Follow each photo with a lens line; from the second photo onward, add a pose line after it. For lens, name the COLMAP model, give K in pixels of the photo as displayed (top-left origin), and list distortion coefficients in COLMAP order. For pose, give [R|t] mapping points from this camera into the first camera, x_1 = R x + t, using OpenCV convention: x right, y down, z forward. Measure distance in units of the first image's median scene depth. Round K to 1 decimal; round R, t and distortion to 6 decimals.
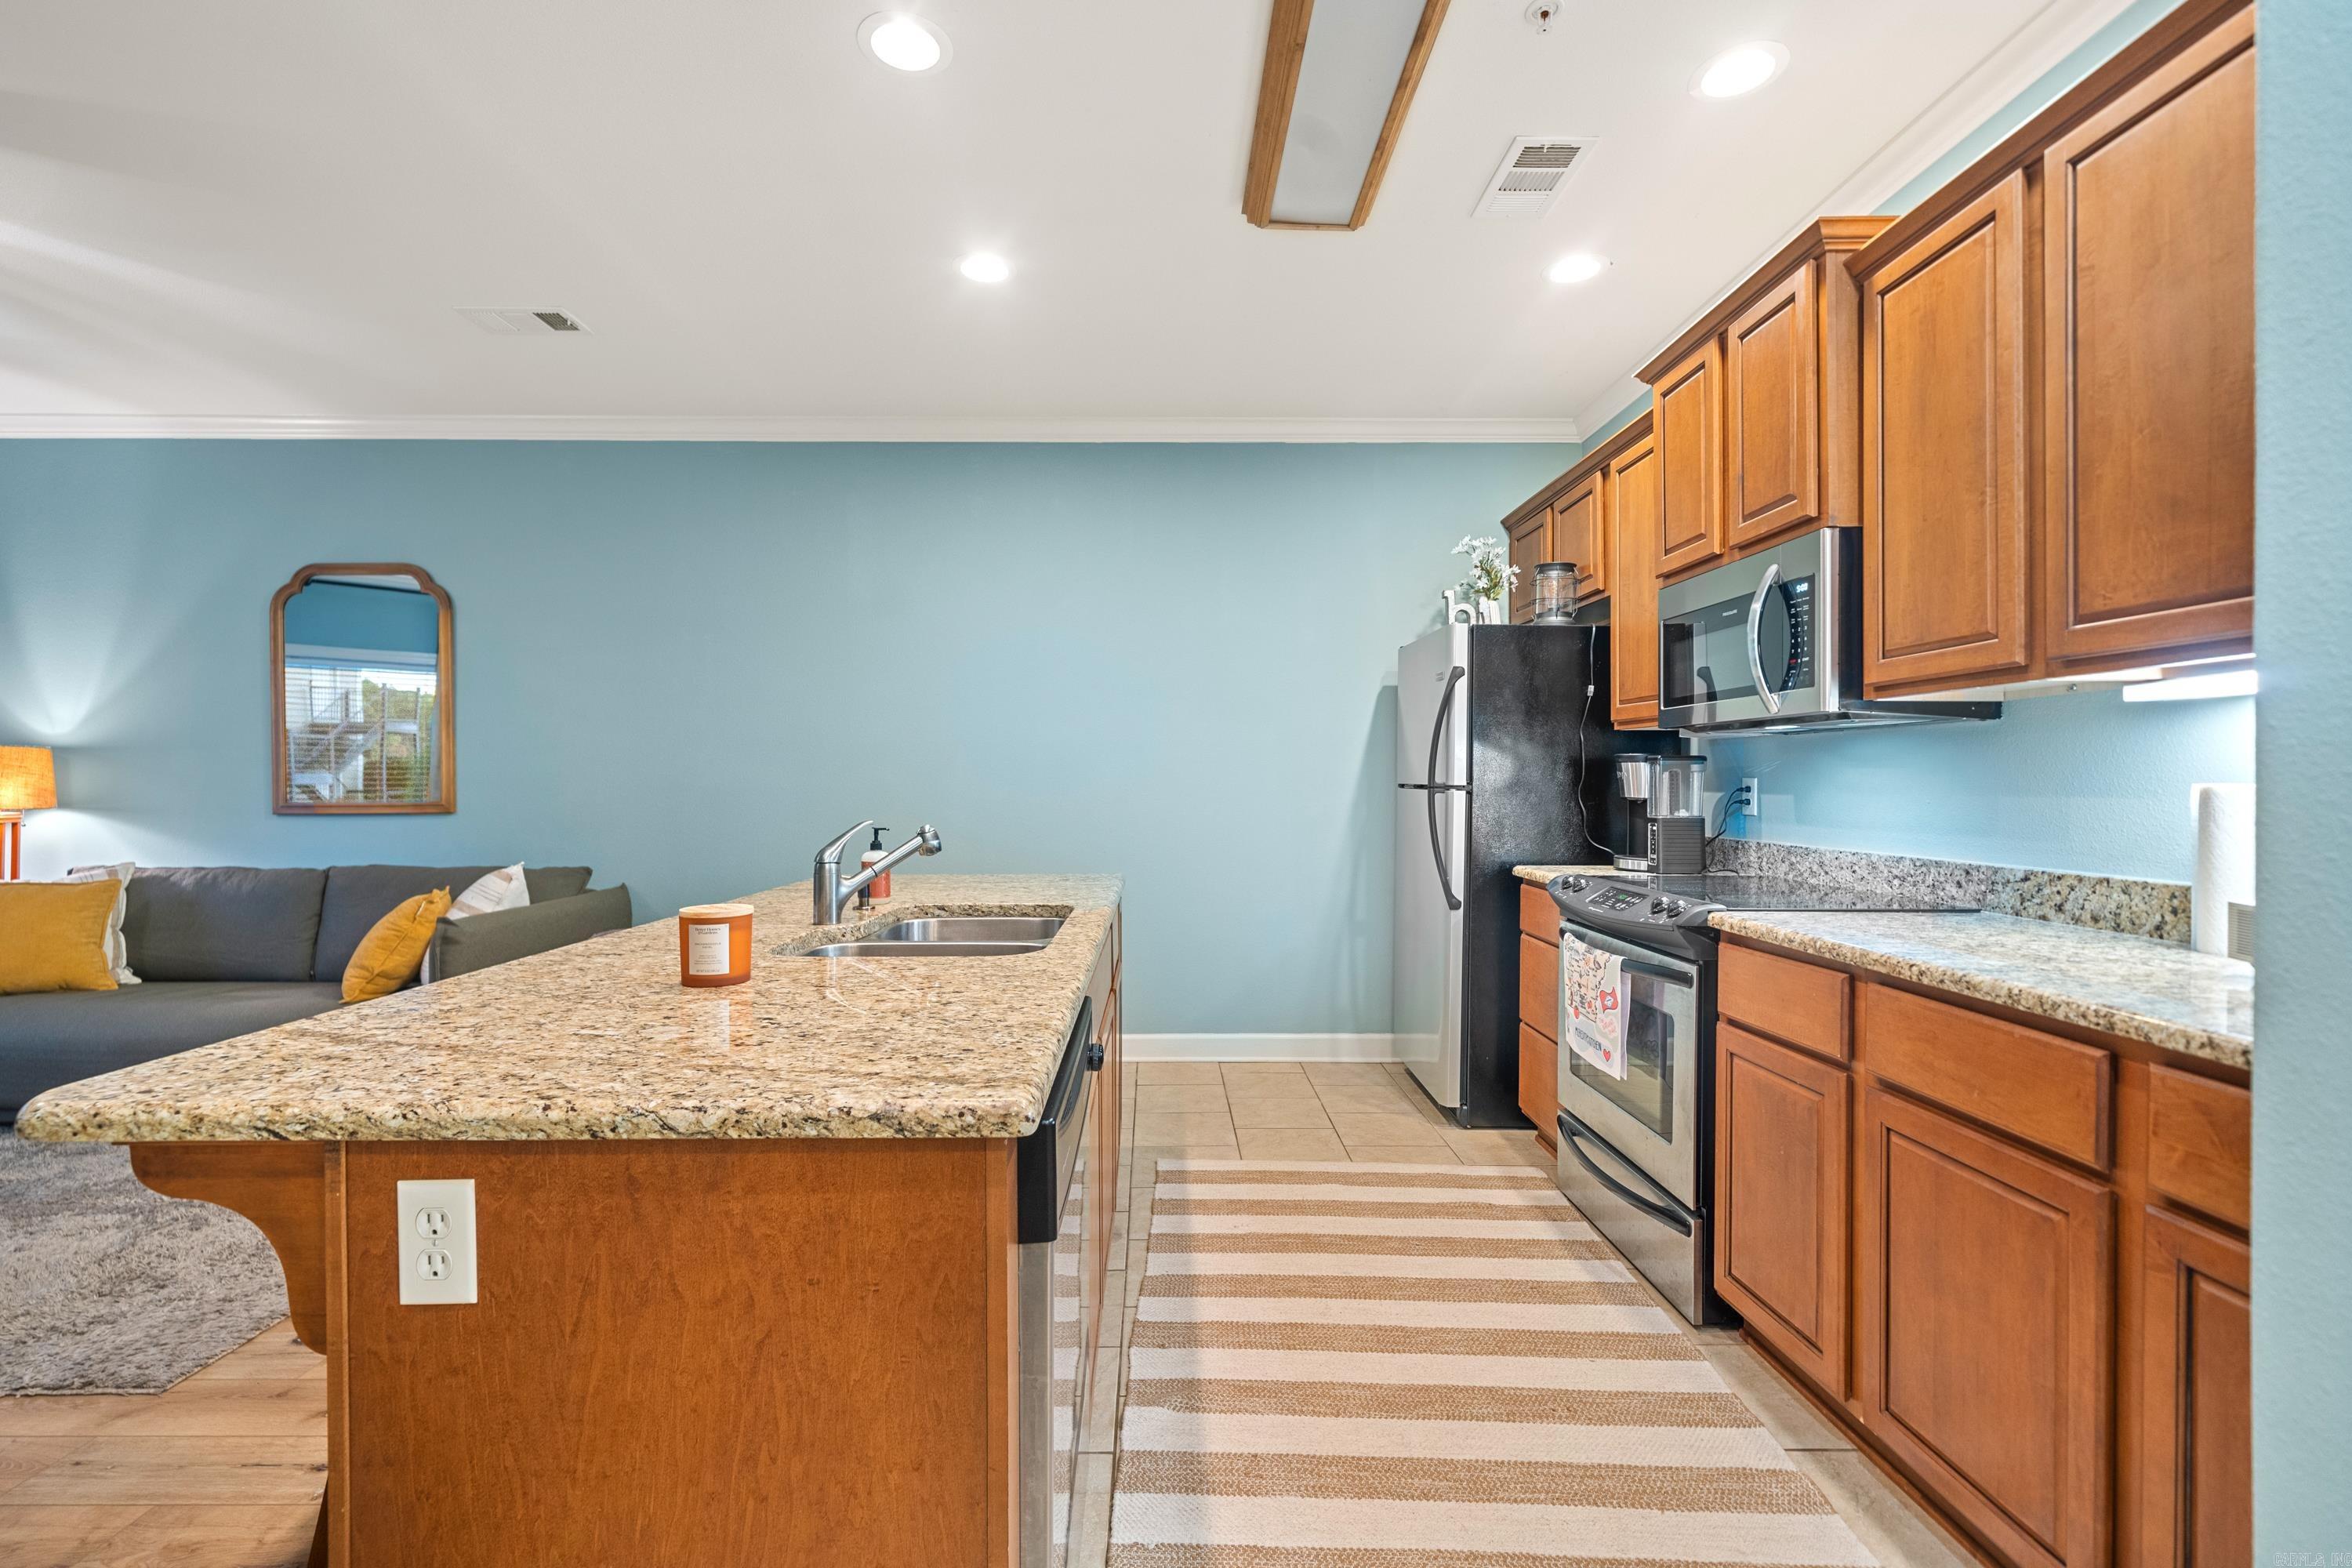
lens RADIAL K [[1048.7, 0, 1148.9], [0, 1048.7, 778.8], [0, 0, 1]] dist [-0.002030, 0.000260]
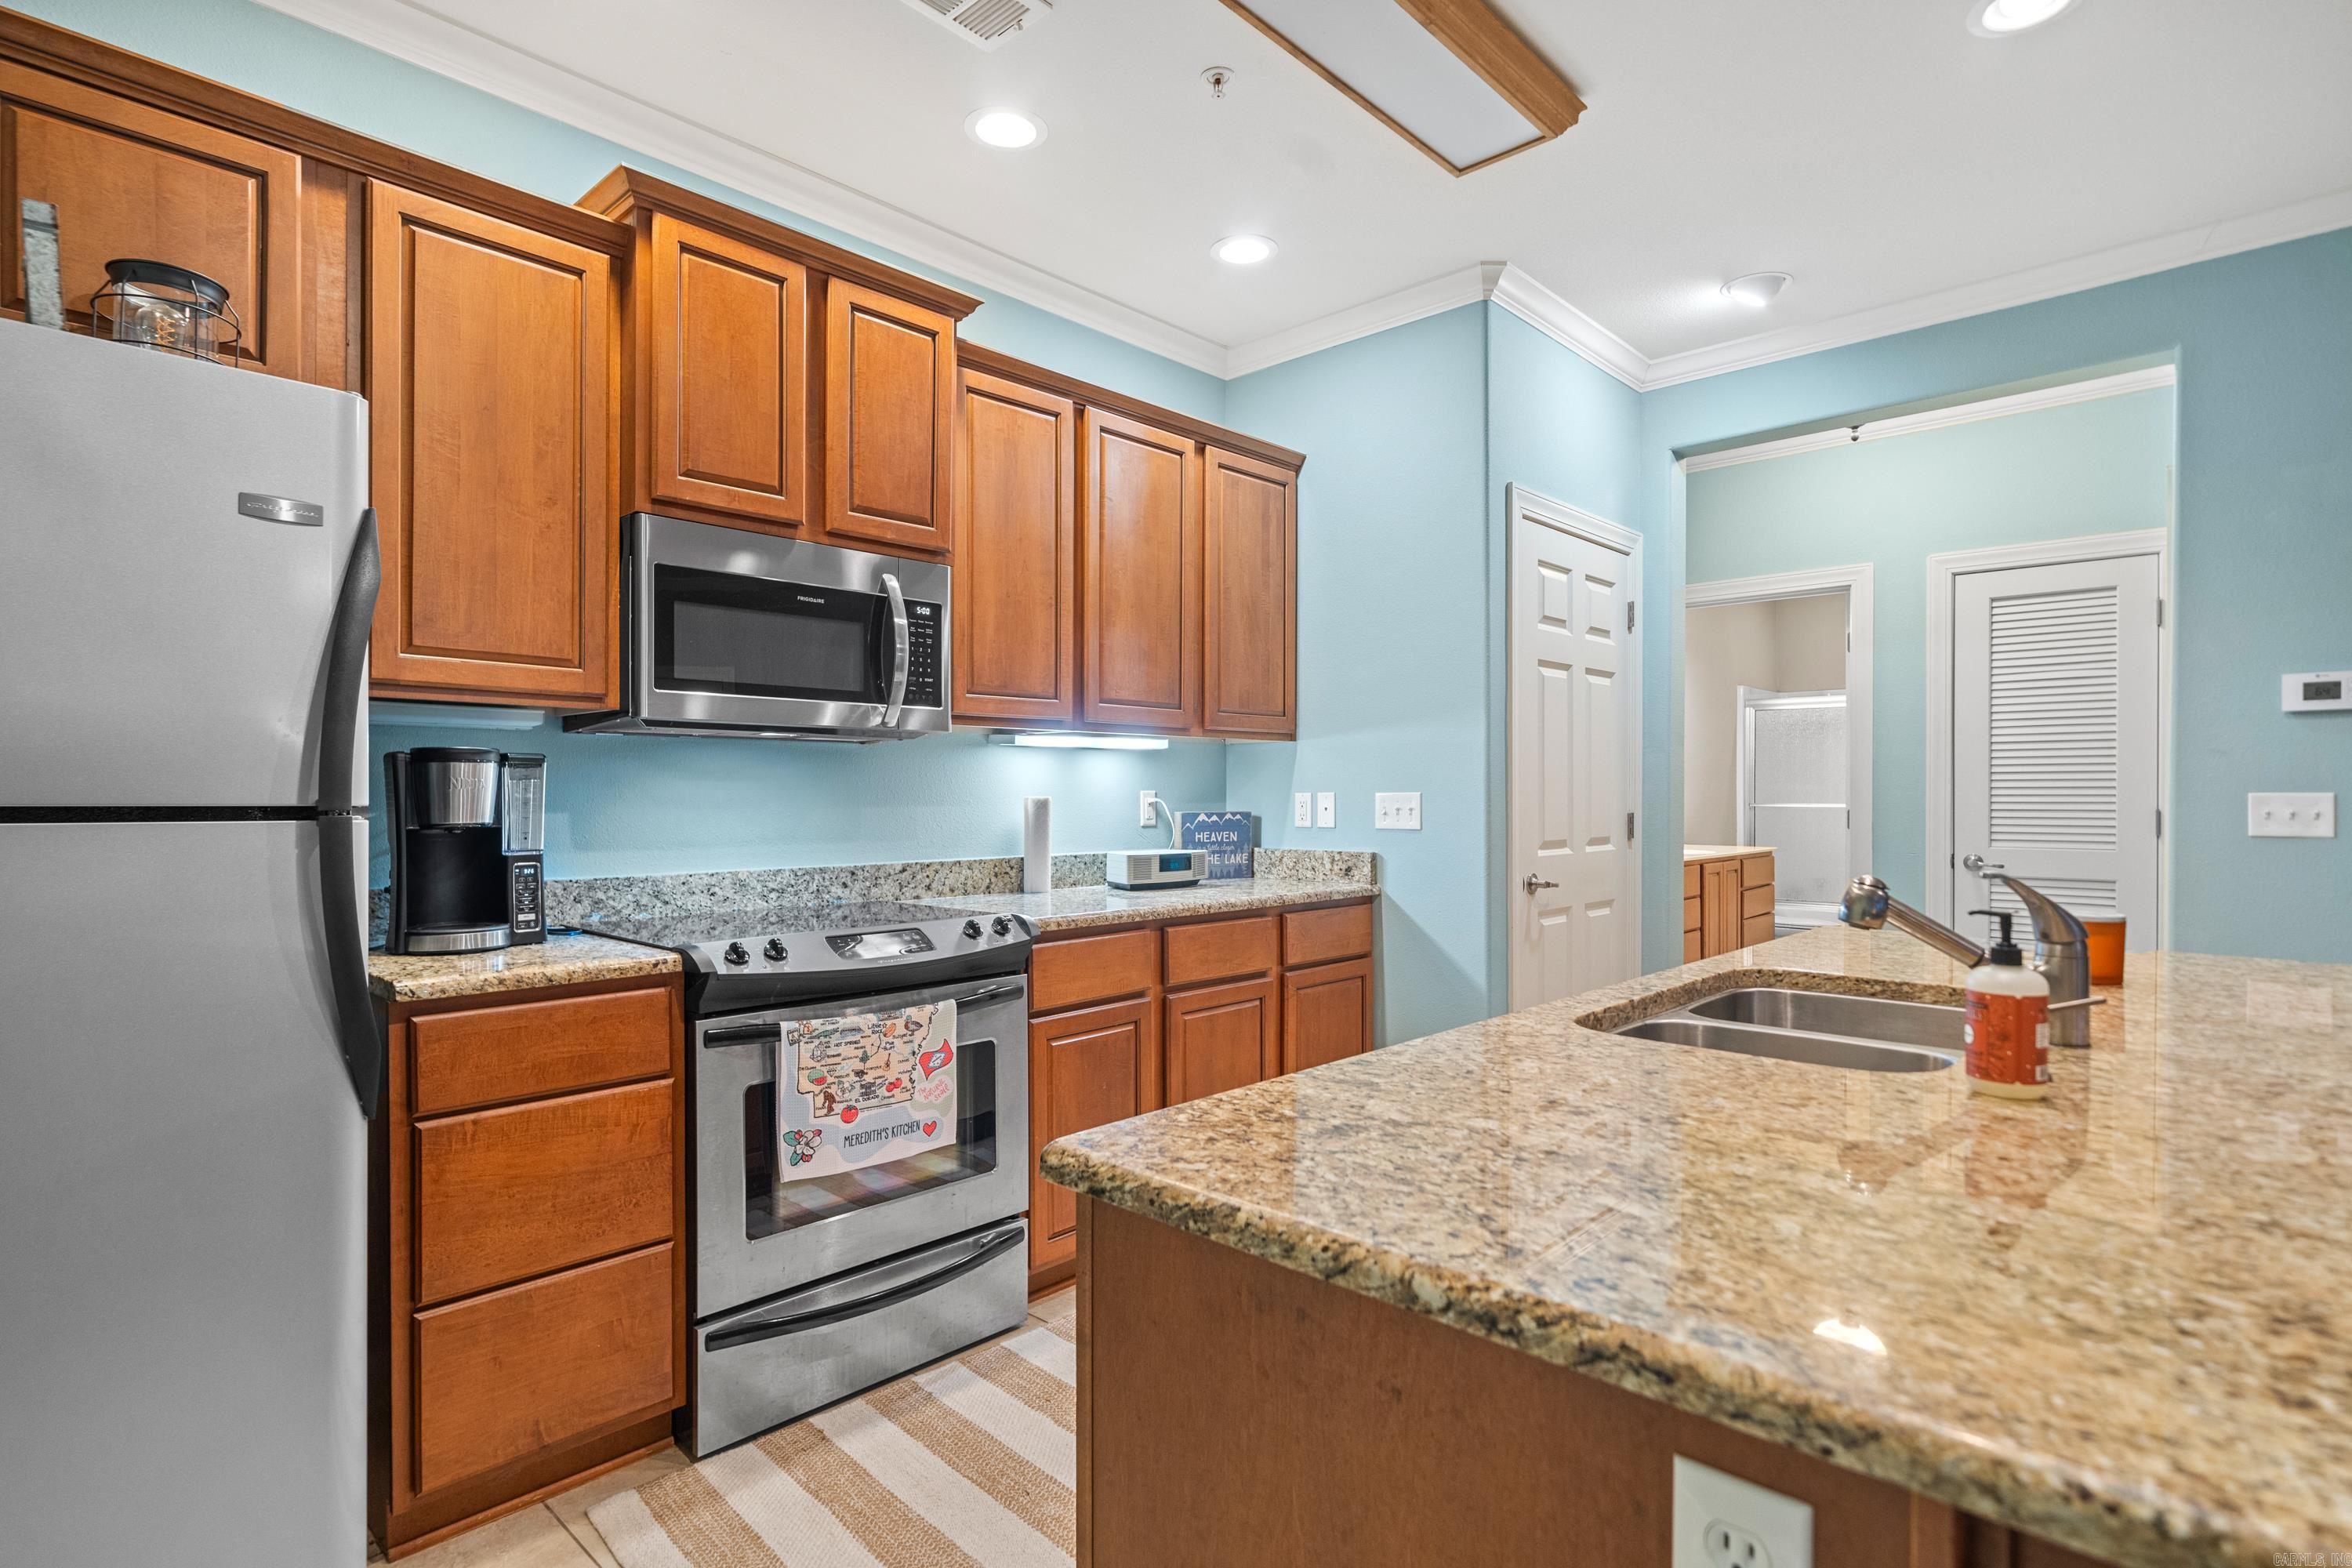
lens RADIAL K [[1173.6, 0, 1145.1], [0, 1173.6, 796.1], [0, 0, 1]] dist [0.004054, 0.000274]
pose [[-0.723145, -0.002440, 0.690692, -0.541248], [-0.002774, 0.999996, 0.000629, 0.002660], [-0.690691, -0.001461, -0.723149, 2.617846]]
